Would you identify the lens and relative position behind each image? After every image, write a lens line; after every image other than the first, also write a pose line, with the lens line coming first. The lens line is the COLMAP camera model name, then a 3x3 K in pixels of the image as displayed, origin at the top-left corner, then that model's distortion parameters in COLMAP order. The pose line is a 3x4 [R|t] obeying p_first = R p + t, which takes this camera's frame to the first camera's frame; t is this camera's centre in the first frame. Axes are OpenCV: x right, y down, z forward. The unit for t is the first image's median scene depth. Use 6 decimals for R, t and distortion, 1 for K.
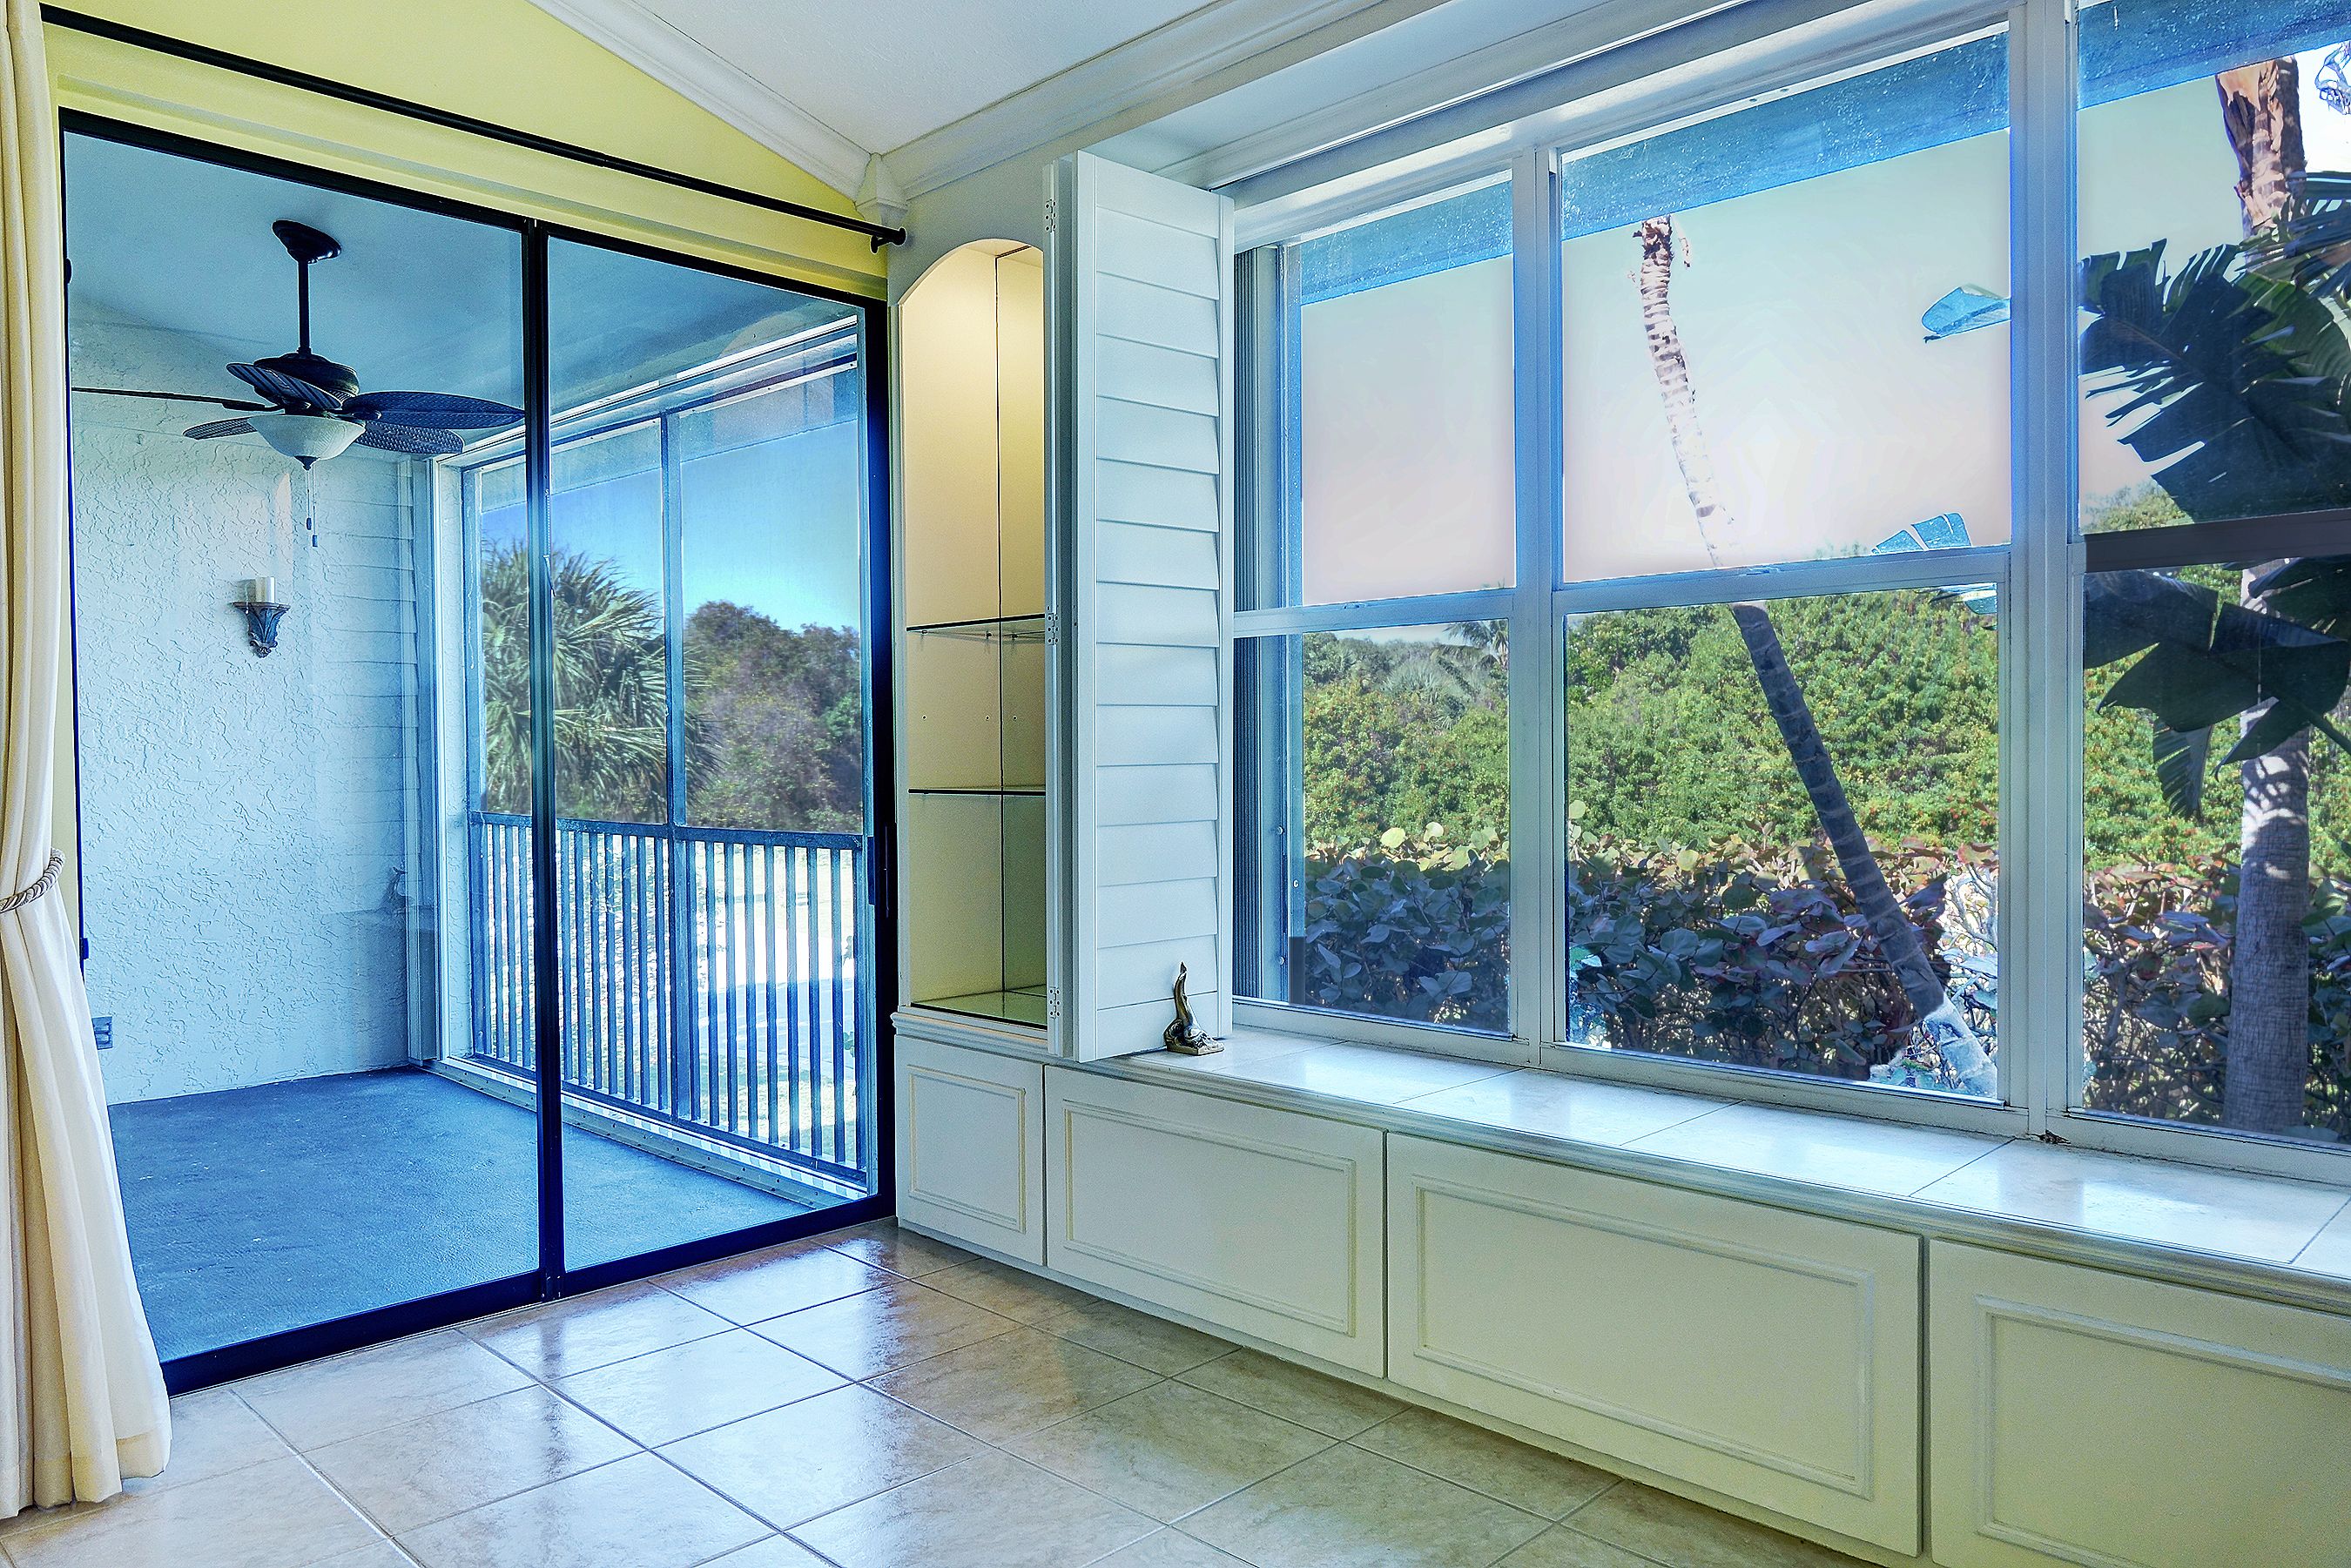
lens RADIAL K [[1627.4, 0, 1179.4], [0, 1627.4, 775.4], [0, 0, 1]] dist [0.004016, -0.000356]
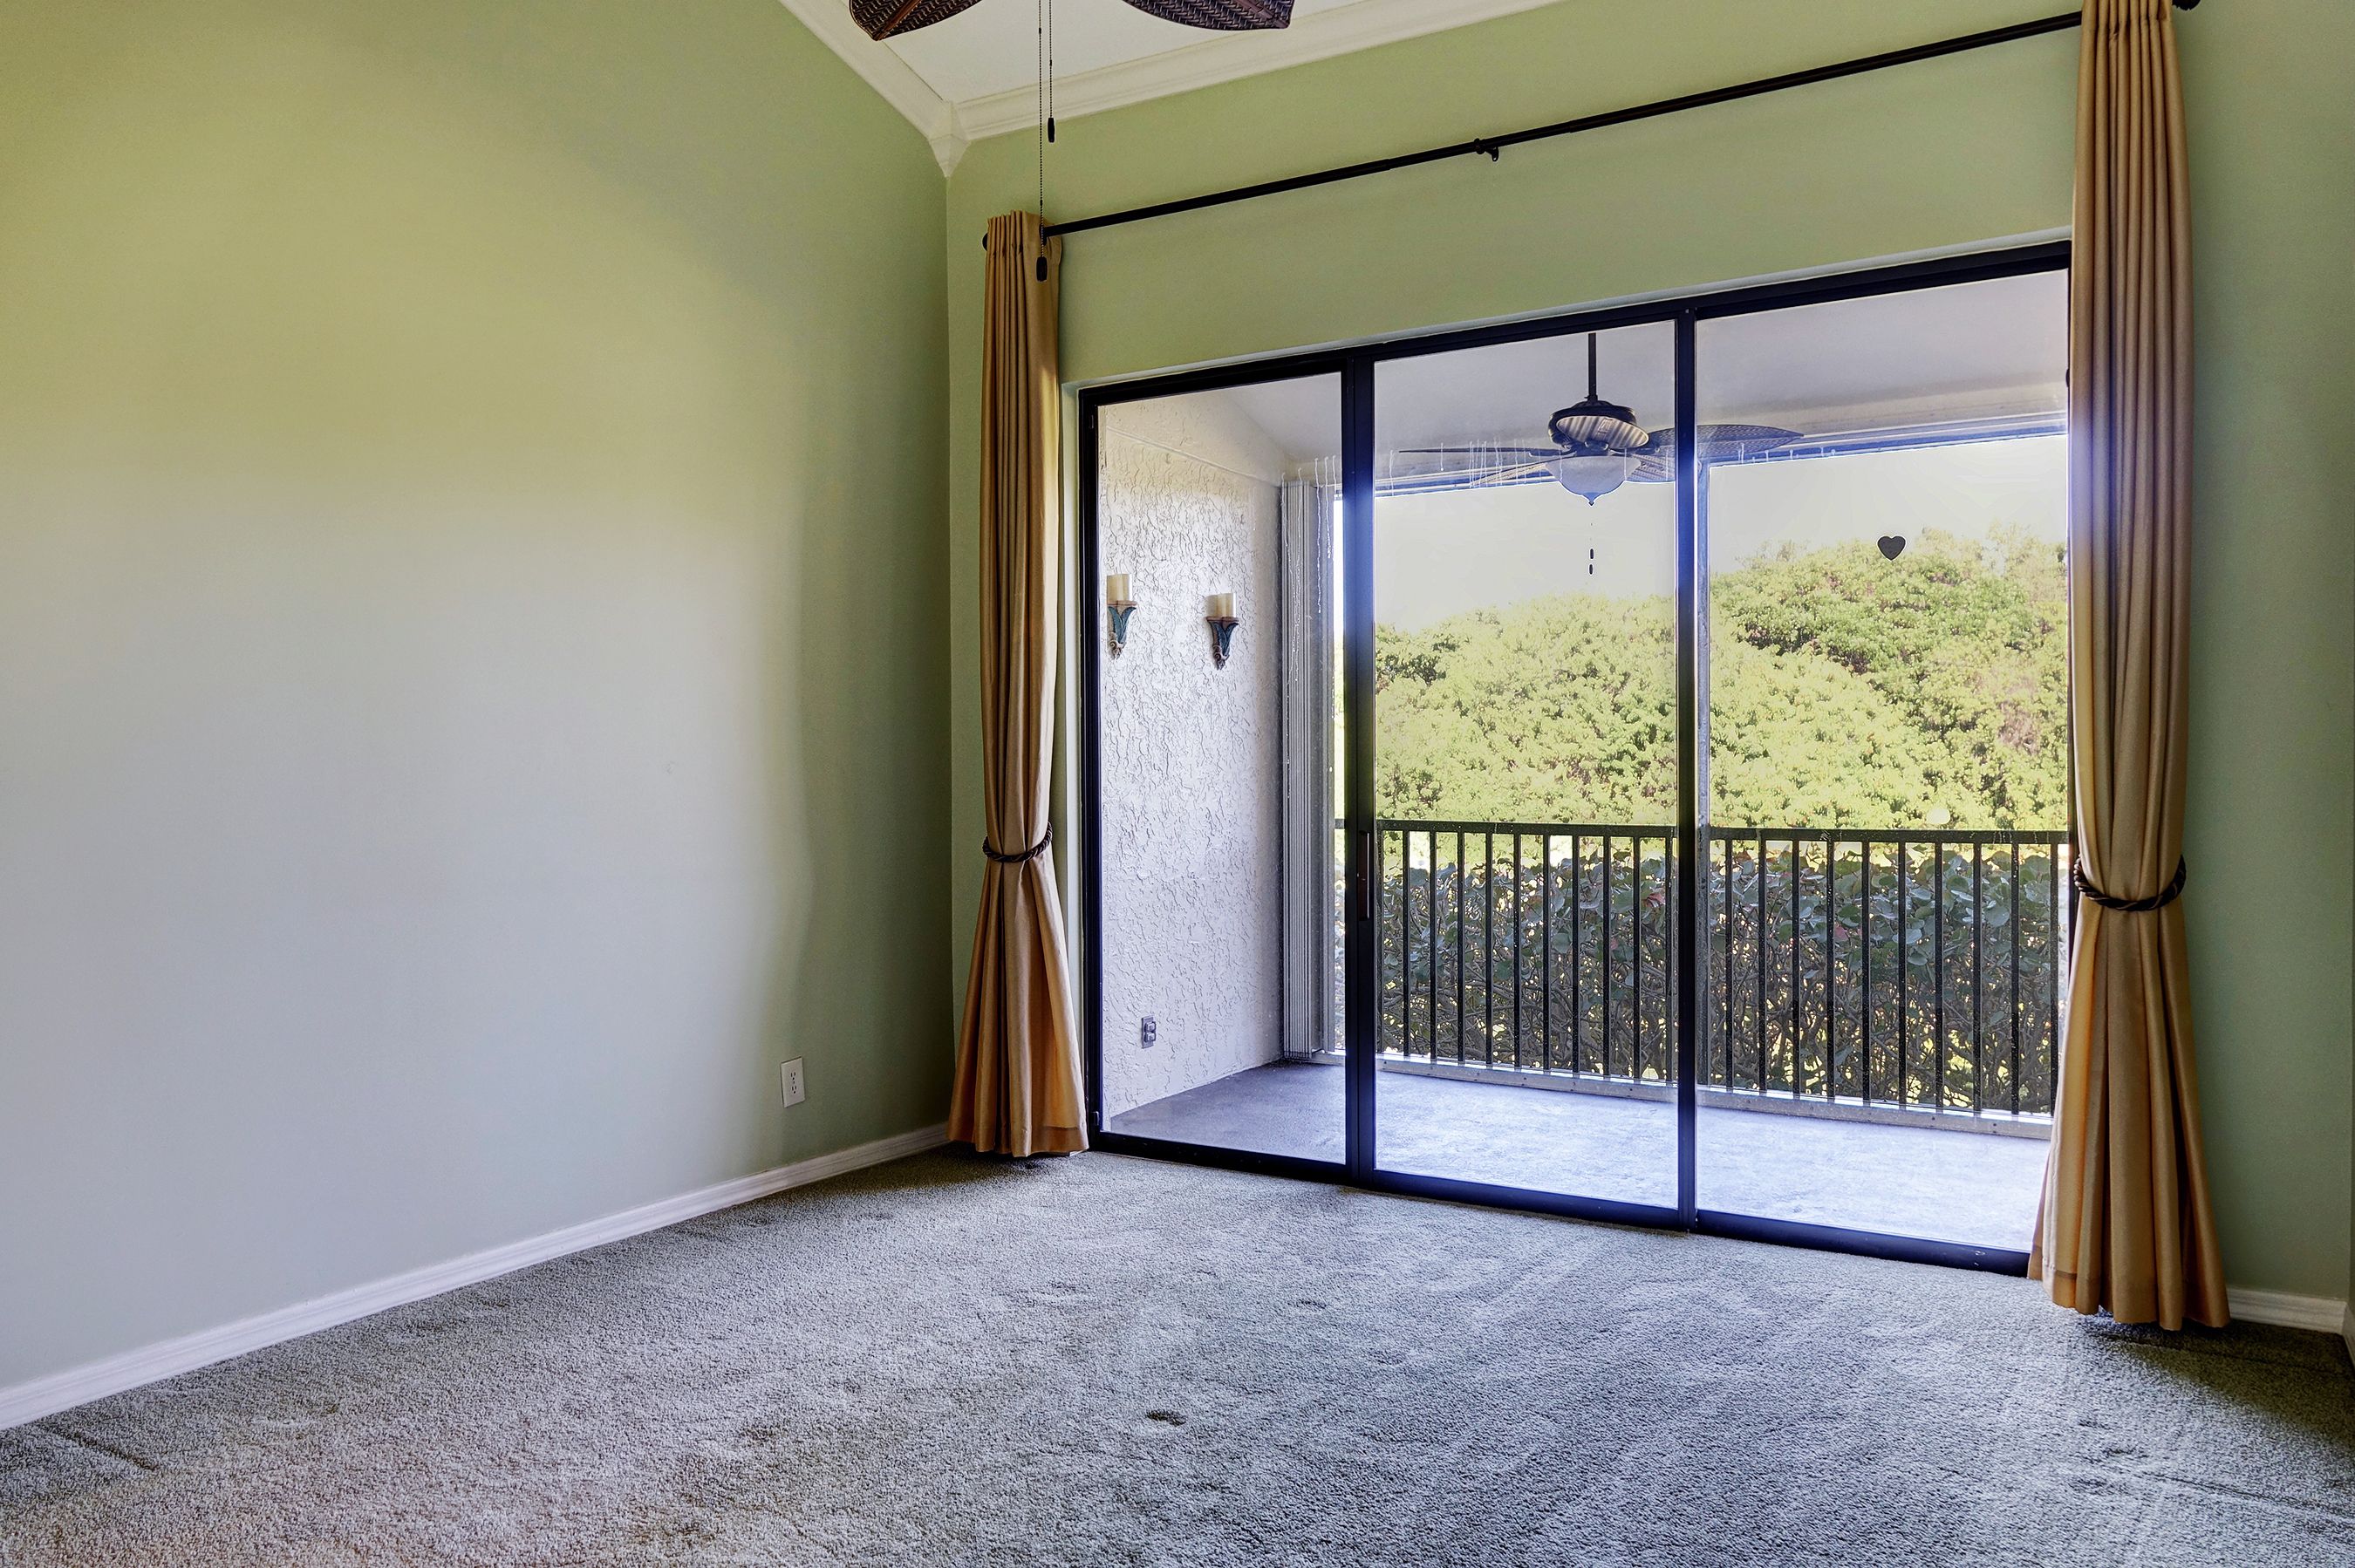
lens RADIAL K [[1630.1, 0, 1173.8], [0, 1630.1, 787.5], [0, 0, 1]] dist [0.004016, -0.000356]
pose [[0.972290, -0.002584, 0.233766, -0.133180], [0.003749, 0.999983, -0.004539, 0.001209], [-0.233750, 0.005290, 0.972282, -0.001351]]
